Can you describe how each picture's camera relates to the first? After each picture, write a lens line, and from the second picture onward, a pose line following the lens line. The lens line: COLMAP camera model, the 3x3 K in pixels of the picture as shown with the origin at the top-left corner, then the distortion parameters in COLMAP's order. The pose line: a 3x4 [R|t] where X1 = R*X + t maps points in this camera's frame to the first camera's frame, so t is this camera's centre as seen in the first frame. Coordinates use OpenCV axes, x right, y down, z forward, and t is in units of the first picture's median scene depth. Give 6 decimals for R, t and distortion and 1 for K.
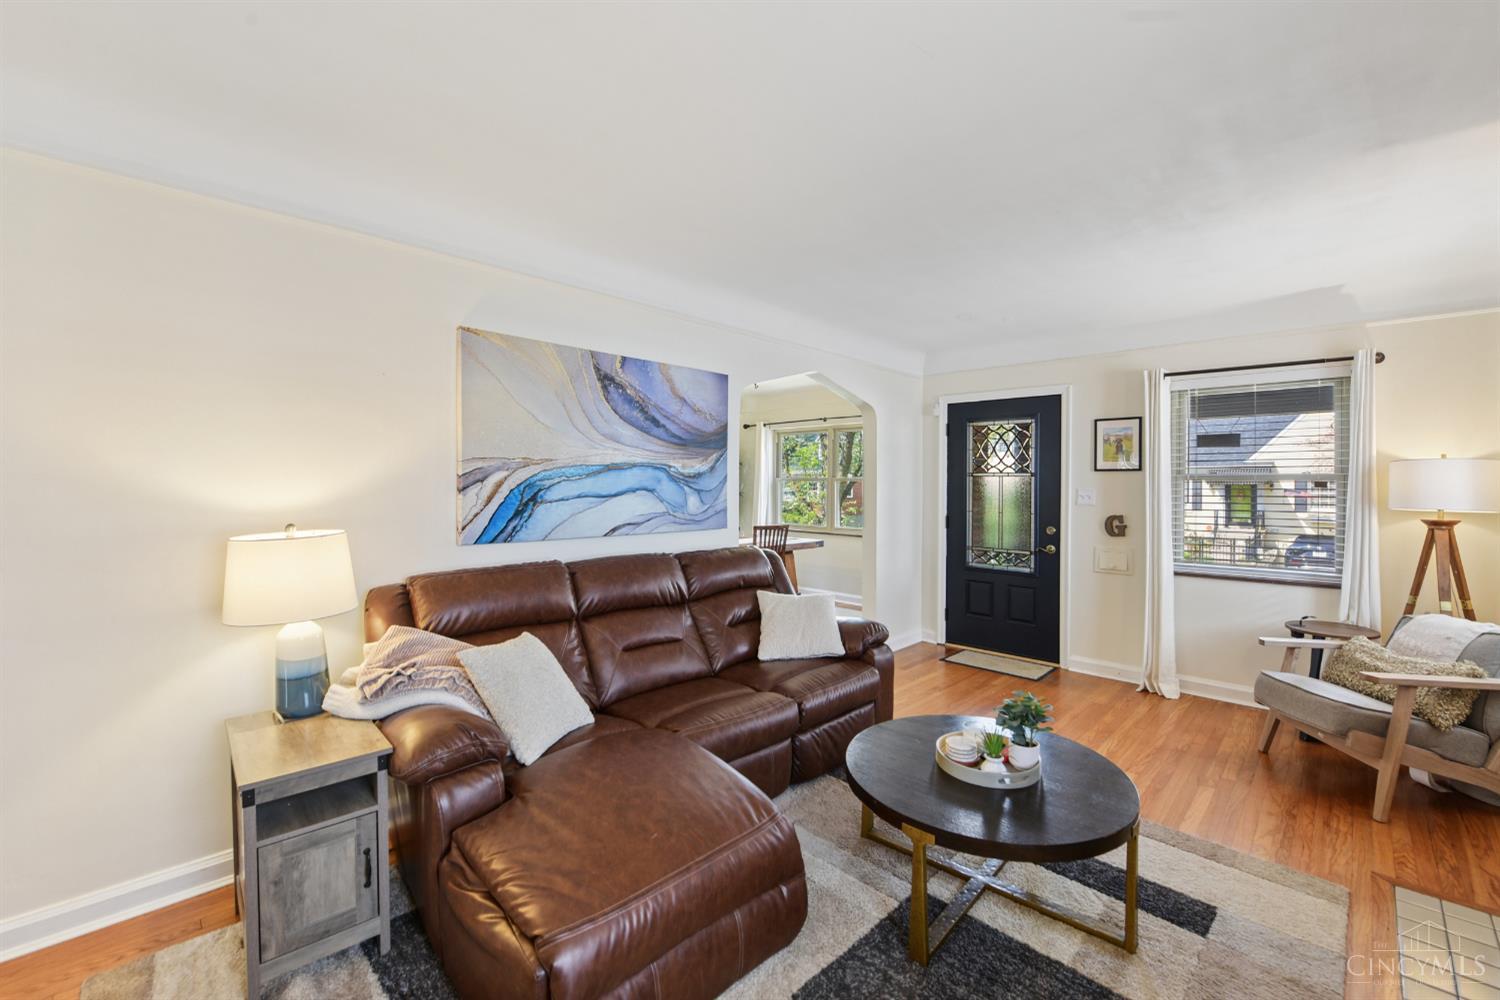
lens RADIAL K [[608.1, 0, 755.5], [0, 608.1, 496.4], [0, 0, 1]] dist [-0.009493, 0.001036]
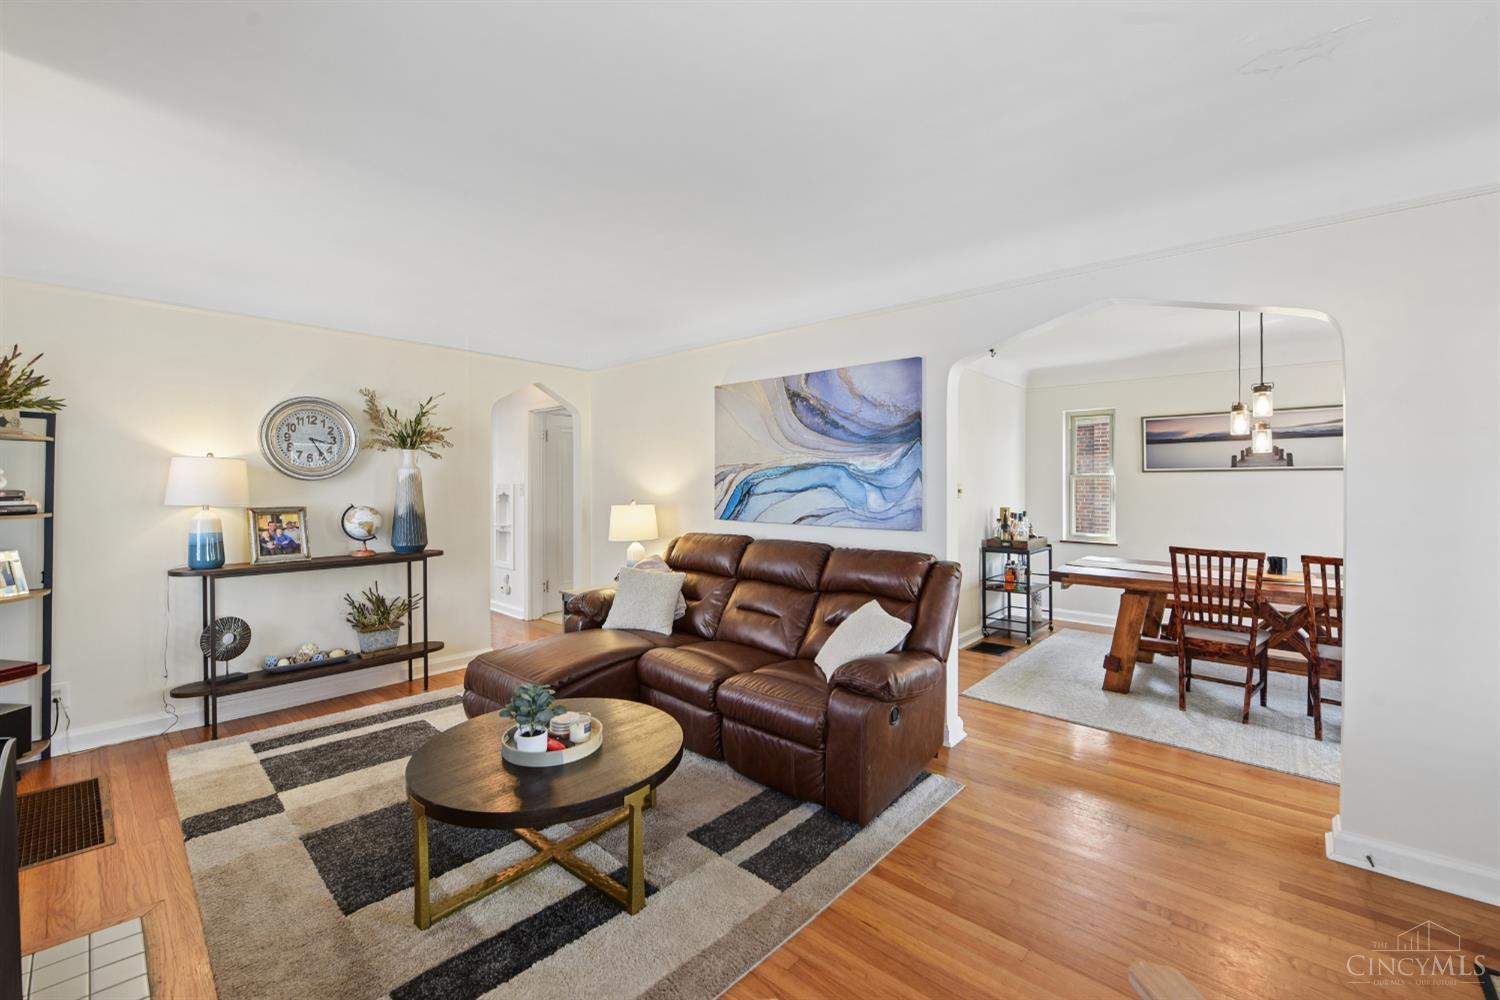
lens RADIAL K [[608.1, 0, 755.6], [0, 608.1, 489.6], [0, 0, 1]] dist [-0.009493, 0.001036]
pose [[0.053803, 0.003715, -0.998545, 0.948218], [-0.024202, 0.999704, 0.002416, -0.004918], [0.998258, 0.024037, 0.053877, 0.833712]]
